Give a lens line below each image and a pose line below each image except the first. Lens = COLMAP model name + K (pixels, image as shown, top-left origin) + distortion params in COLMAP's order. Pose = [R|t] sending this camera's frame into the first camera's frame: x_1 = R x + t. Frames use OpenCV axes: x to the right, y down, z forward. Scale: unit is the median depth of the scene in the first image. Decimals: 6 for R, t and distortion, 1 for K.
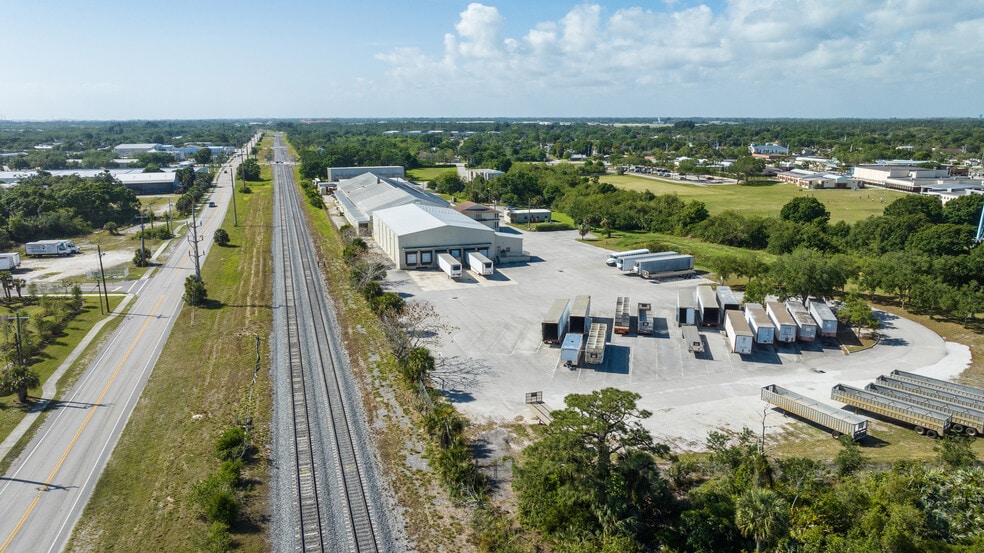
lens RADIAL K [[682.5, 0, 486.8], [0, 682.5, 286.1], [0, 0, 1]] dist [-0.036178, 0.030012]
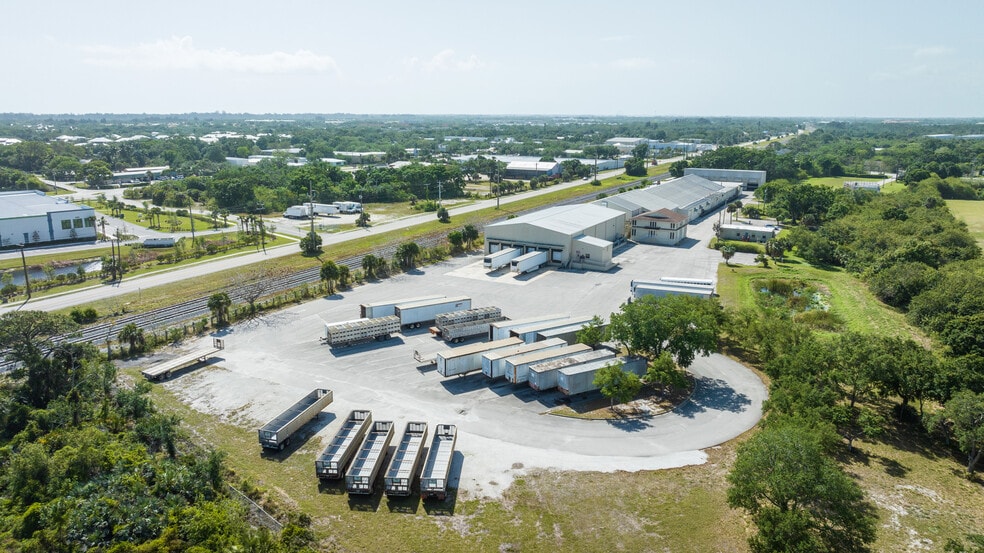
lens RADIAL K [[682.5, 0, 500.4], [0, 682.5, 276.0], [0, 0, 1]] dist [-0.036178, 0.030012]
pose [[0.699975, 0.171462, -0.693279, 0.436895], [-0.178860, 0.981903, 0.062257, -0.044607], [0.691408, 0.080421, 0.717975, 0.148465]]
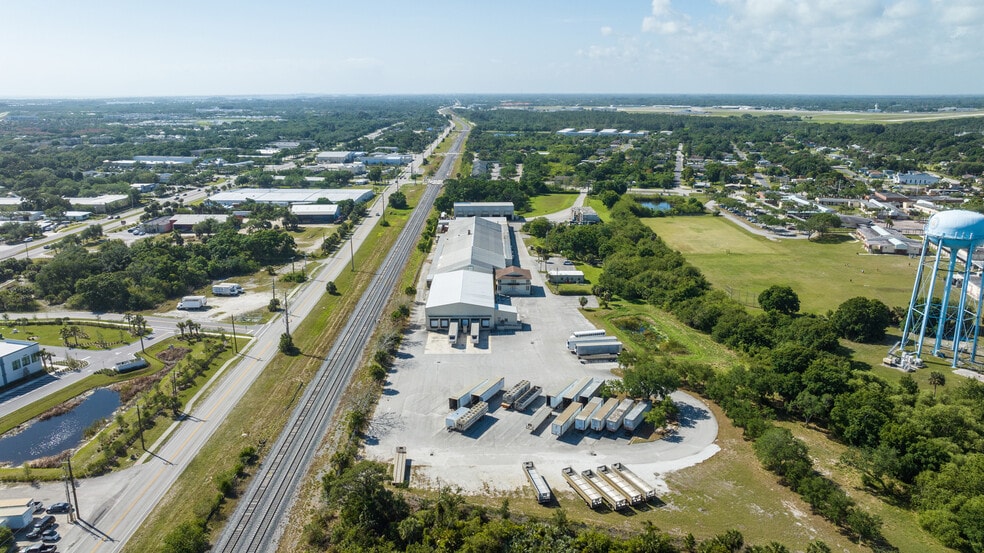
lens RADIAL K [[682.5, 0, 491.8], [0, 682.5, 271.8], [0, 0, 1]] dist [-0.036178, 0.030012]
pose [[0.959280, 0.073707, -0.272671, 0.261907], [-0.069126, 0.997259, 0.026381, -0.130151], [0.273868, -0.006458, 0.961746, -0.242005]]
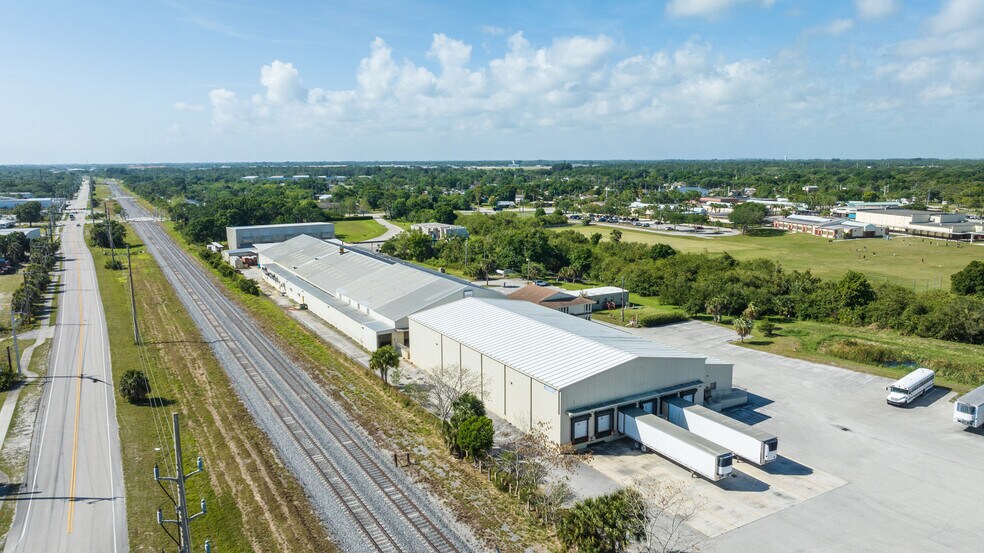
lens RADIAL K [[682.5, 0, 485.5], [0, 682.5, 309.7], [0, 0, 1]] dist [-0.036178, 0.030012]
pose [[0.975419, -0.051596, 0.214231, -0.185707], [0.057559, 0.998107, -0.021685, -0.080140], [-0.212706, 0.033483, 0.976542, 0.343924]]
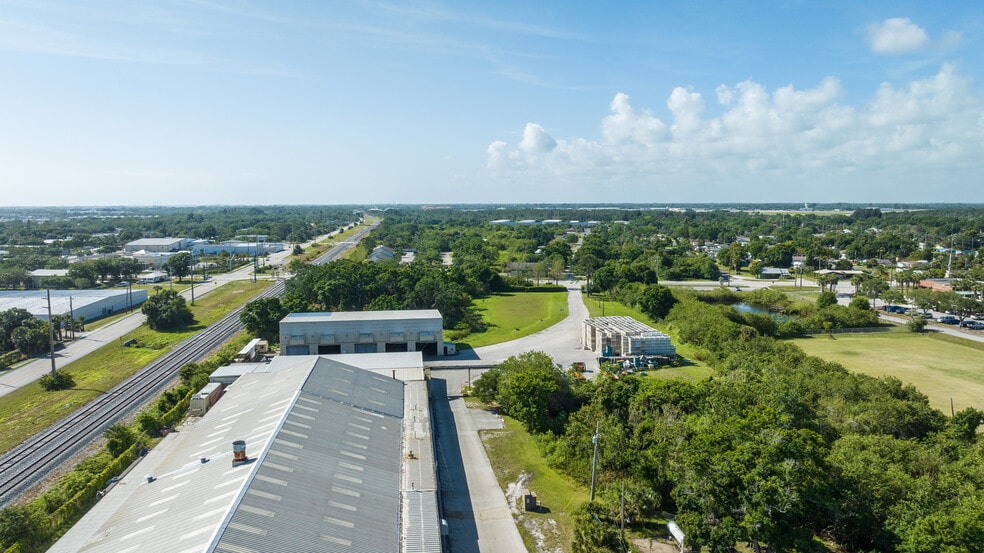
lens RADIAL K [[682.5, 0, 488.1], [0, 682.5, 278.3], [0, 0, 1]] dist [-0.036178, 0.030012]
pose [[0.984461, 0.017248, -0.174757, -0.018942], [-0.040251, 0.990833, -0.128954, -0.213235], [0.170931, 0.133984, 0.976131, 0.827731]]
